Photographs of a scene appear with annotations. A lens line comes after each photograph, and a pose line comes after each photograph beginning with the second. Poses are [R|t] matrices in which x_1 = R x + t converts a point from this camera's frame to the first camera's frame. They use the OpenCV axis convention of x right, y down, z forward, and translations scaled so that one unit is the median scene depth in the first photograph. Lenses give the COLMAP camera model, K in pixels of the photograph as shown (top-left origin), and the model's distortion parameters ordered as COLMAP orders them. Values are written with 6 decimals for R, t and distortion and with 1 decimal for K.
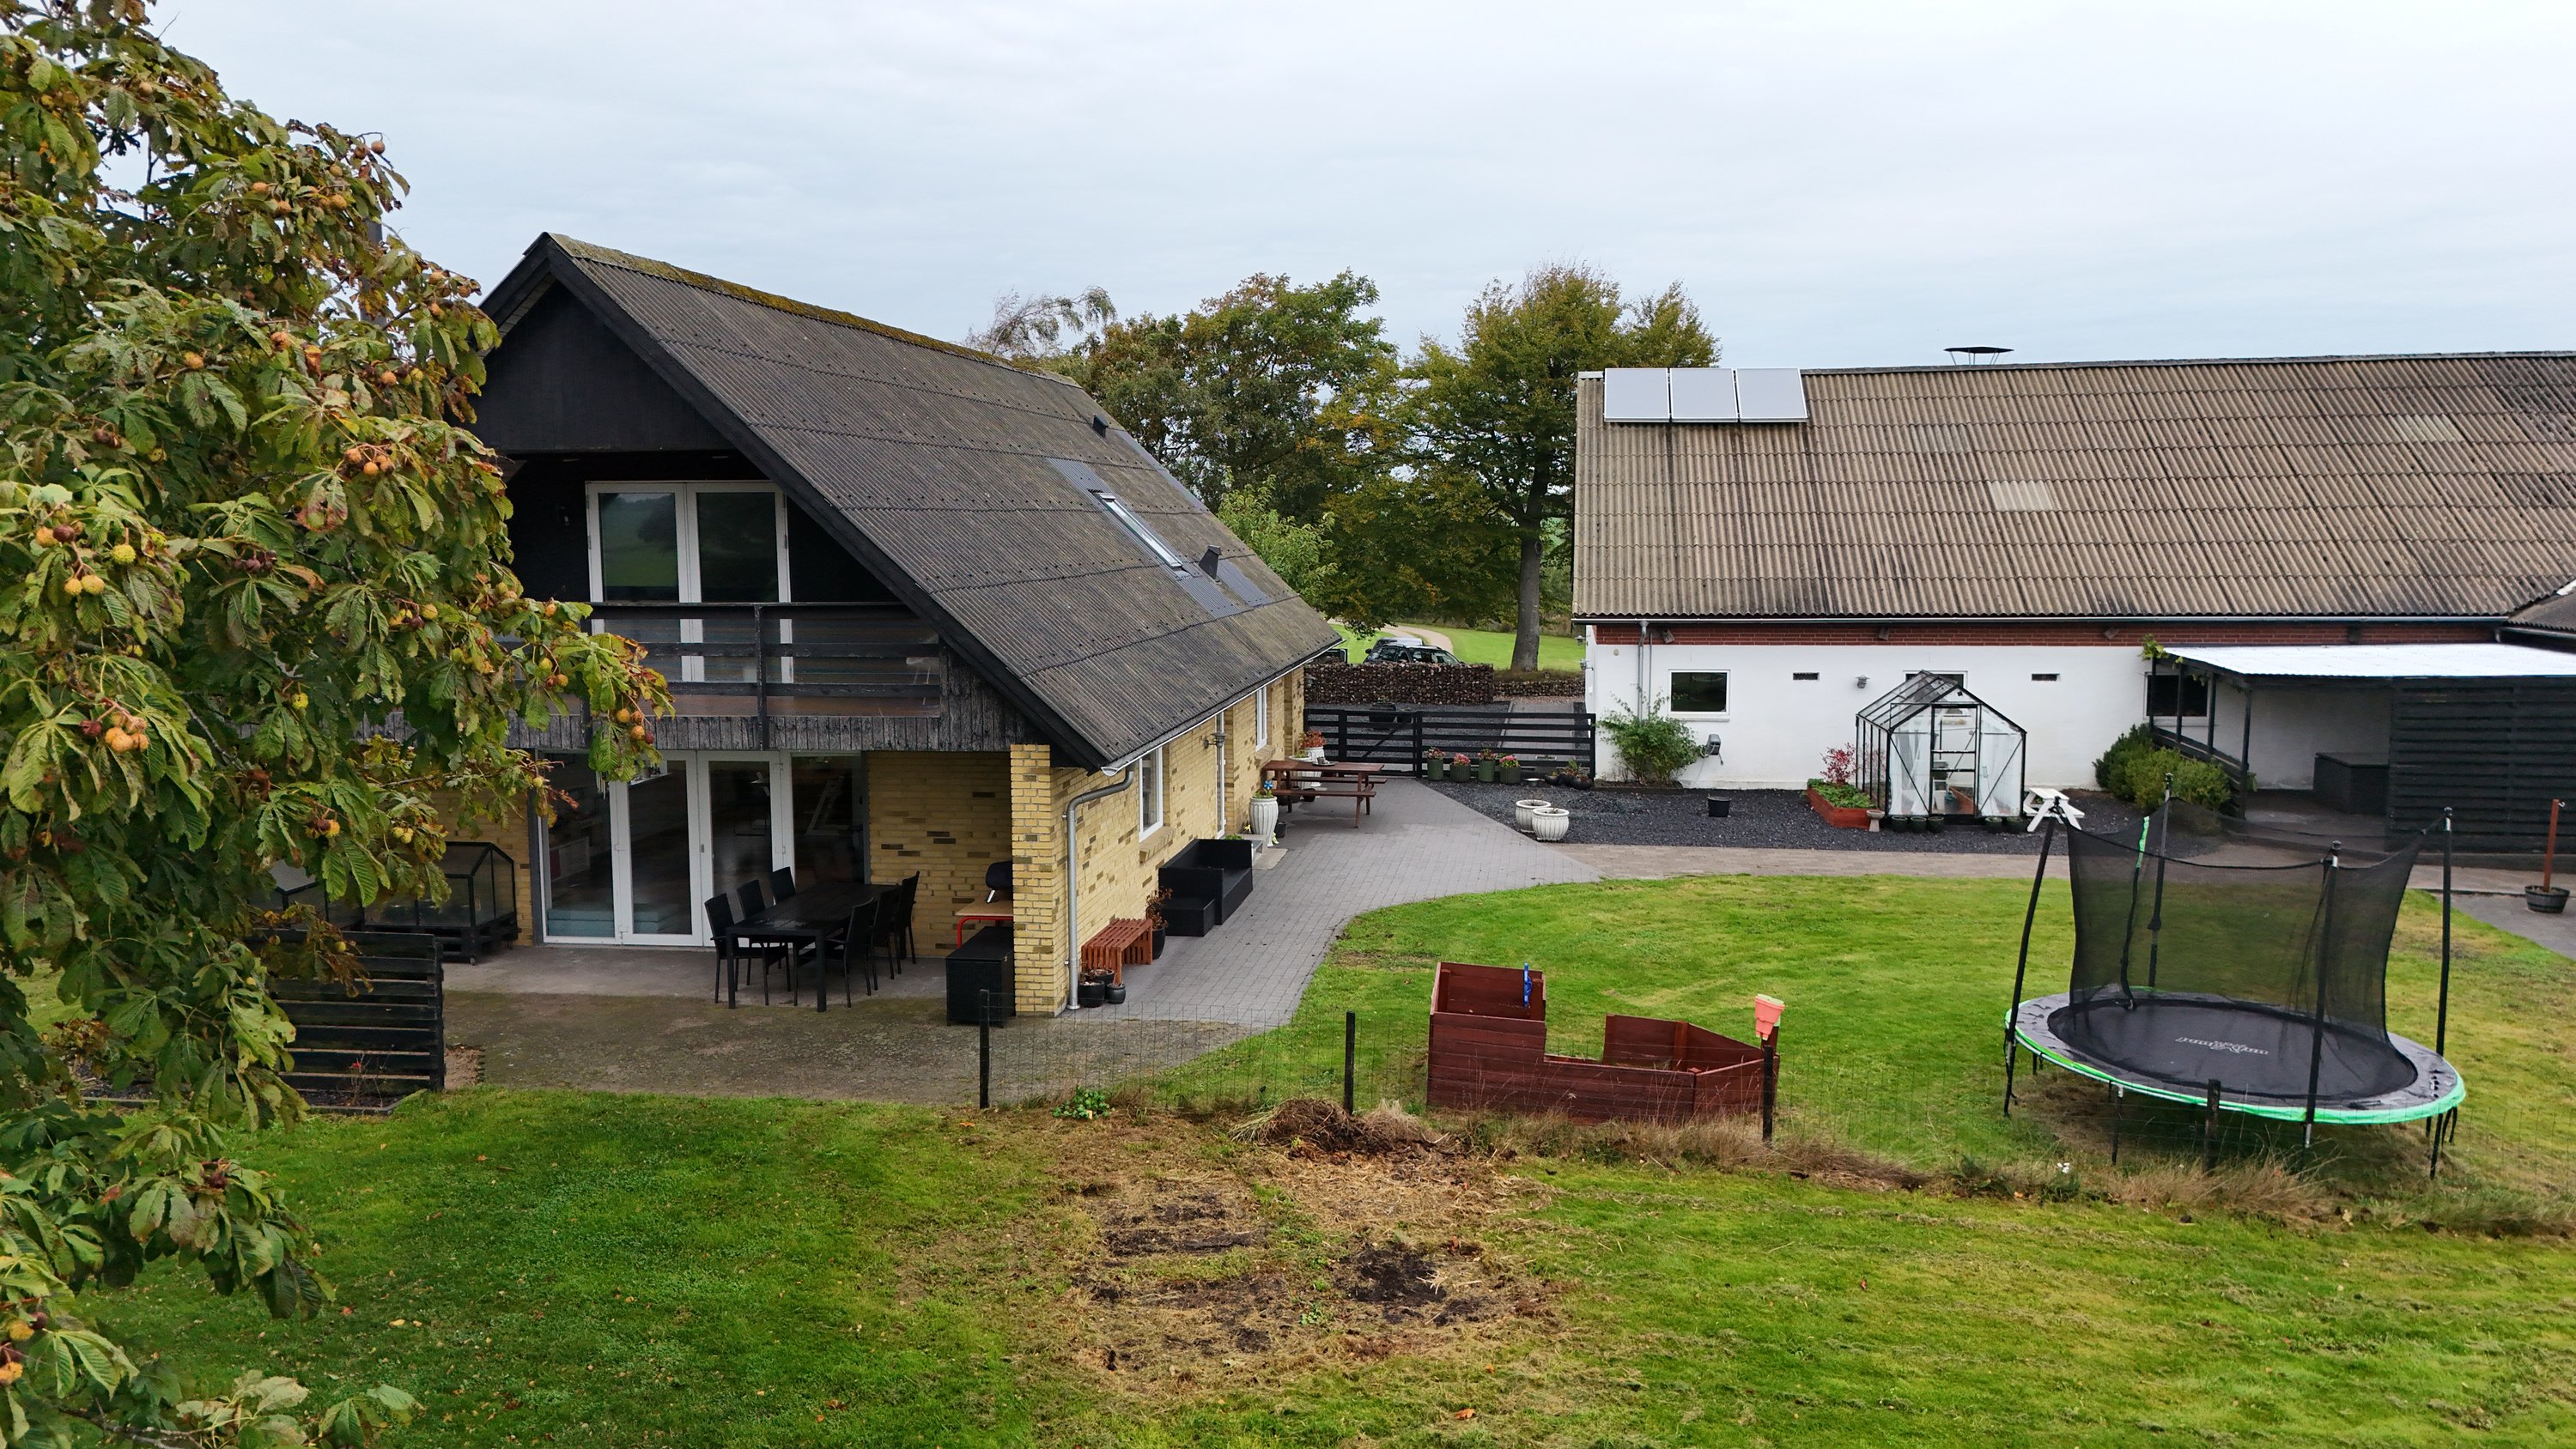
lens RADIAL K [[1889.1, 0, 1288.0], [0, 1889.1, 724.5], [0, 0, 1]] dist [0.187685, -0.421968]
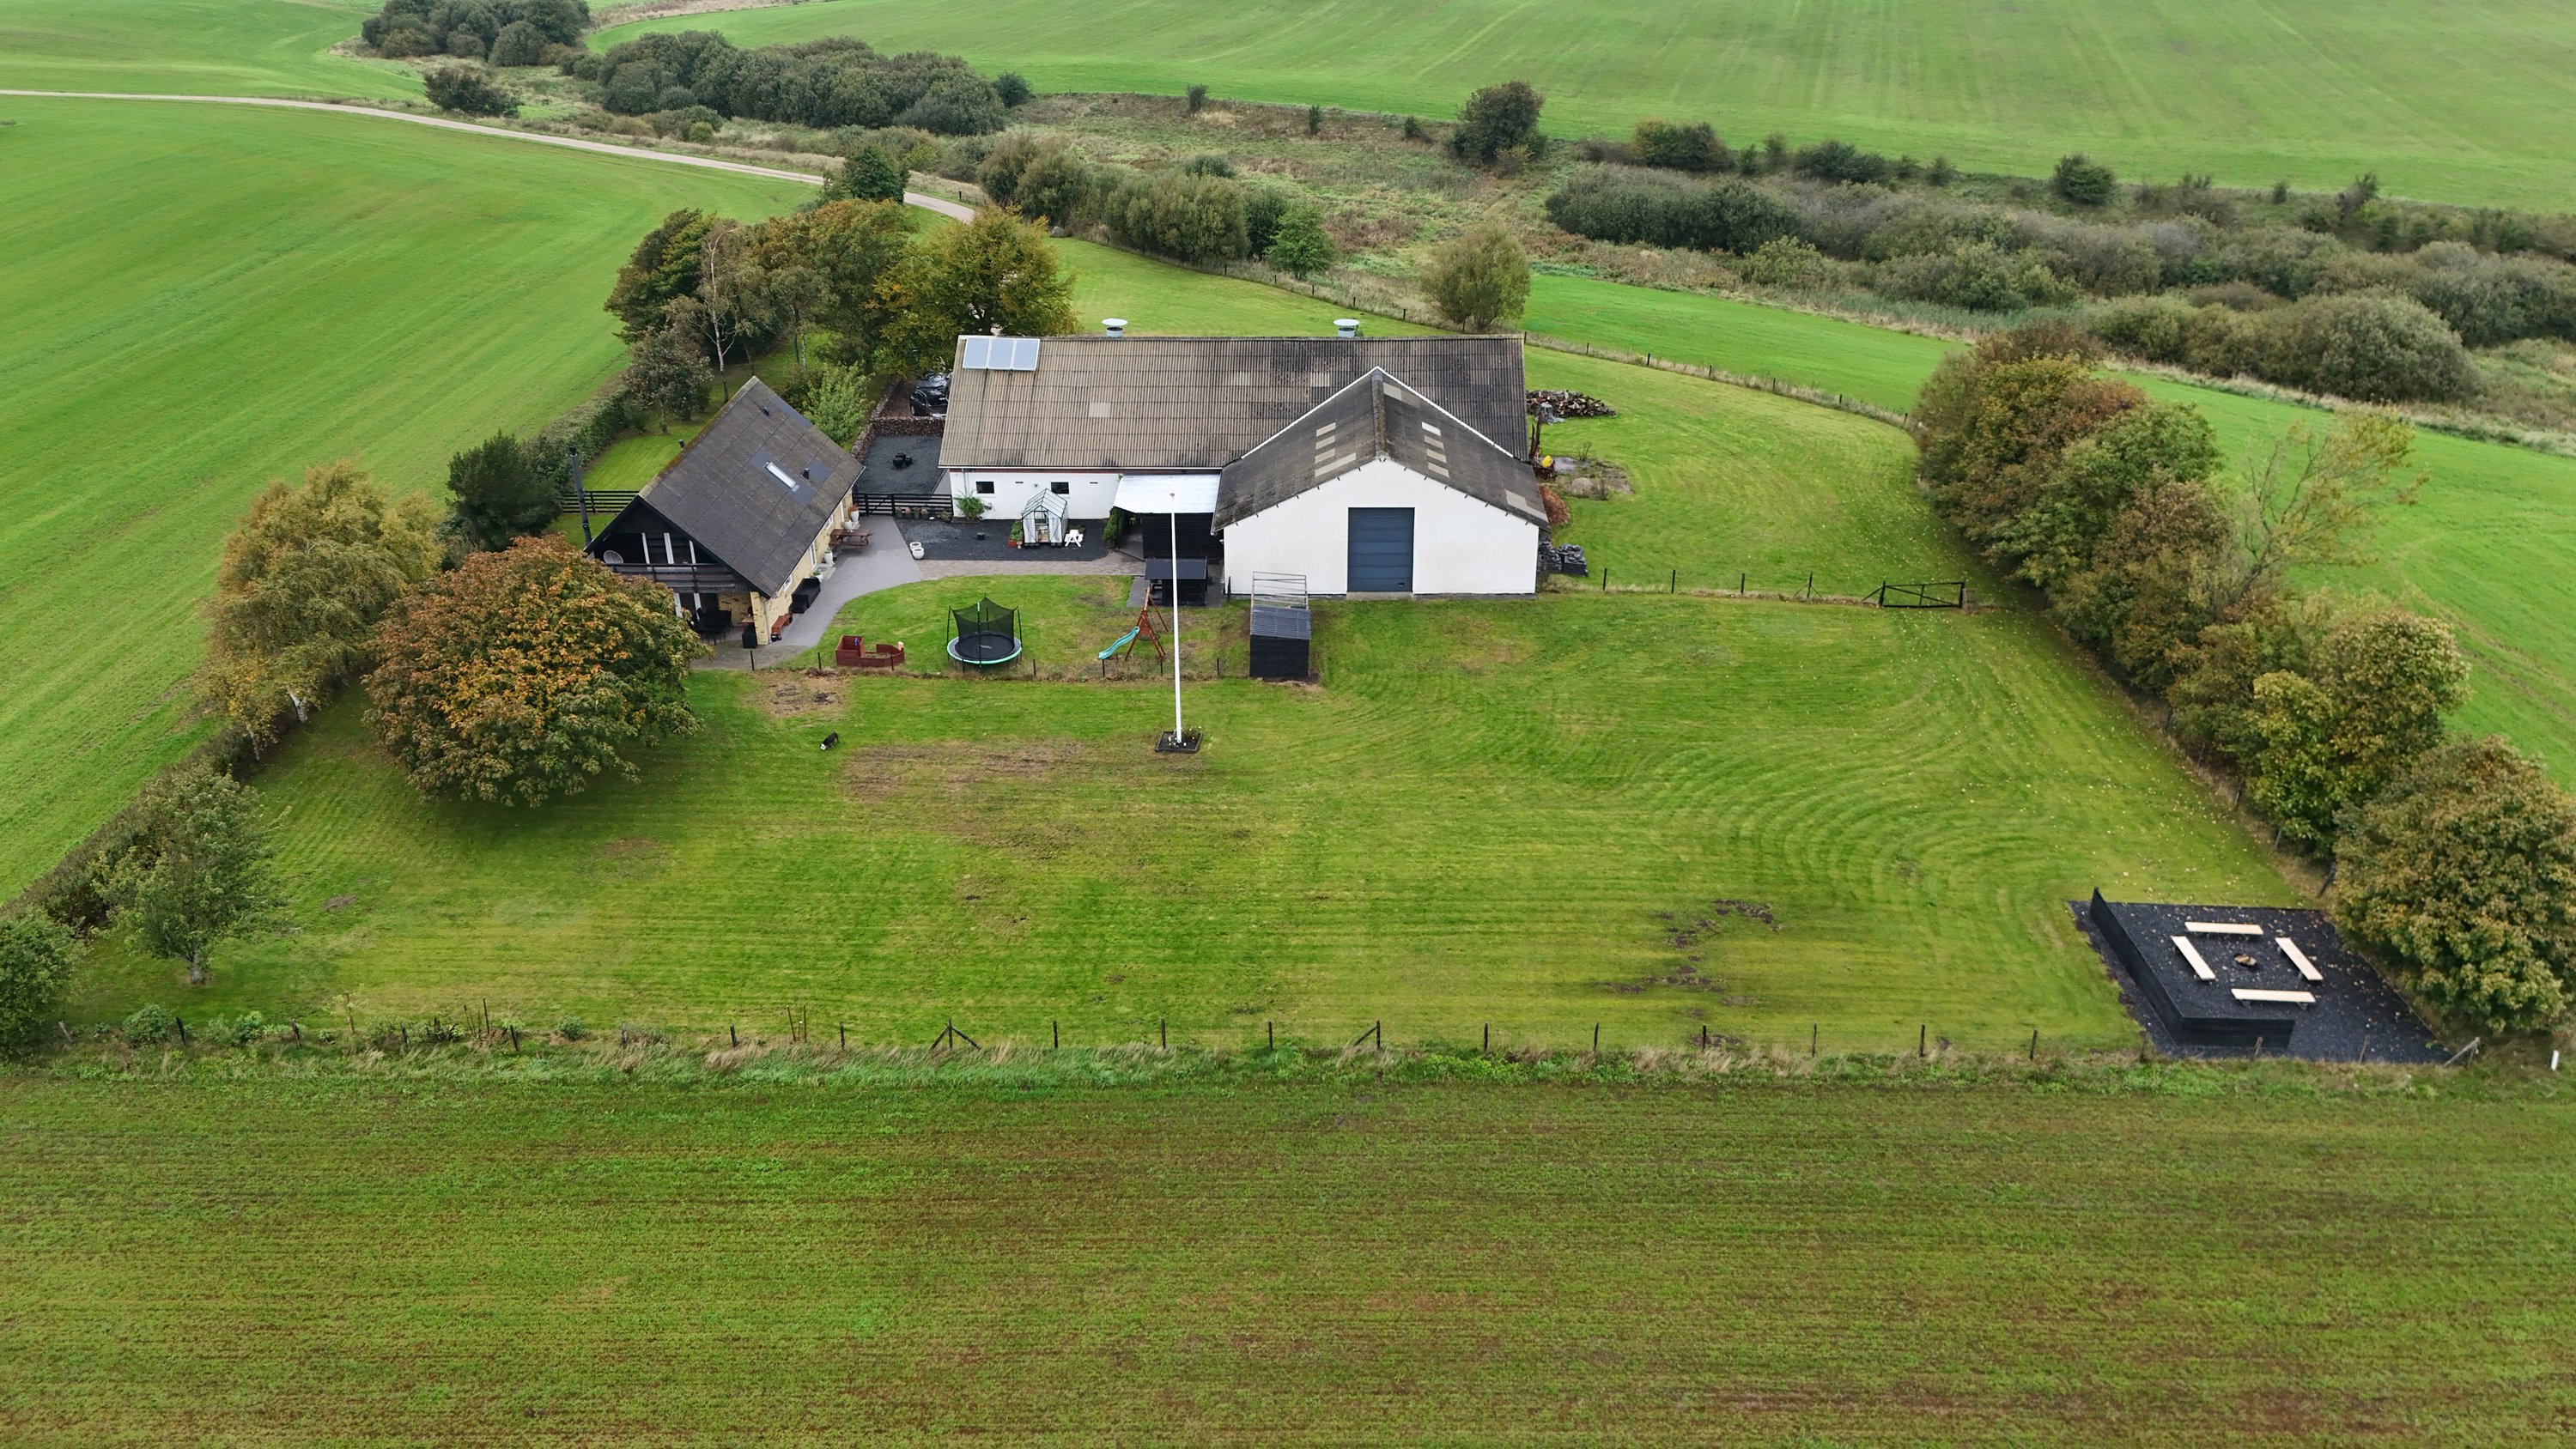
lens RADIAL K [[1889.1, 0, 1288.0], [0, 1889.1, 724.5], [0, 0, 1]] dist [0.187685, -0.421968]
pose [[0.992569, -0.054248, 0.108920, 0.566363], [0.014121, 0.940429, 0.339697, -1.117542], [-0.120860, -0.335635, 0.934207, -3.266219]]
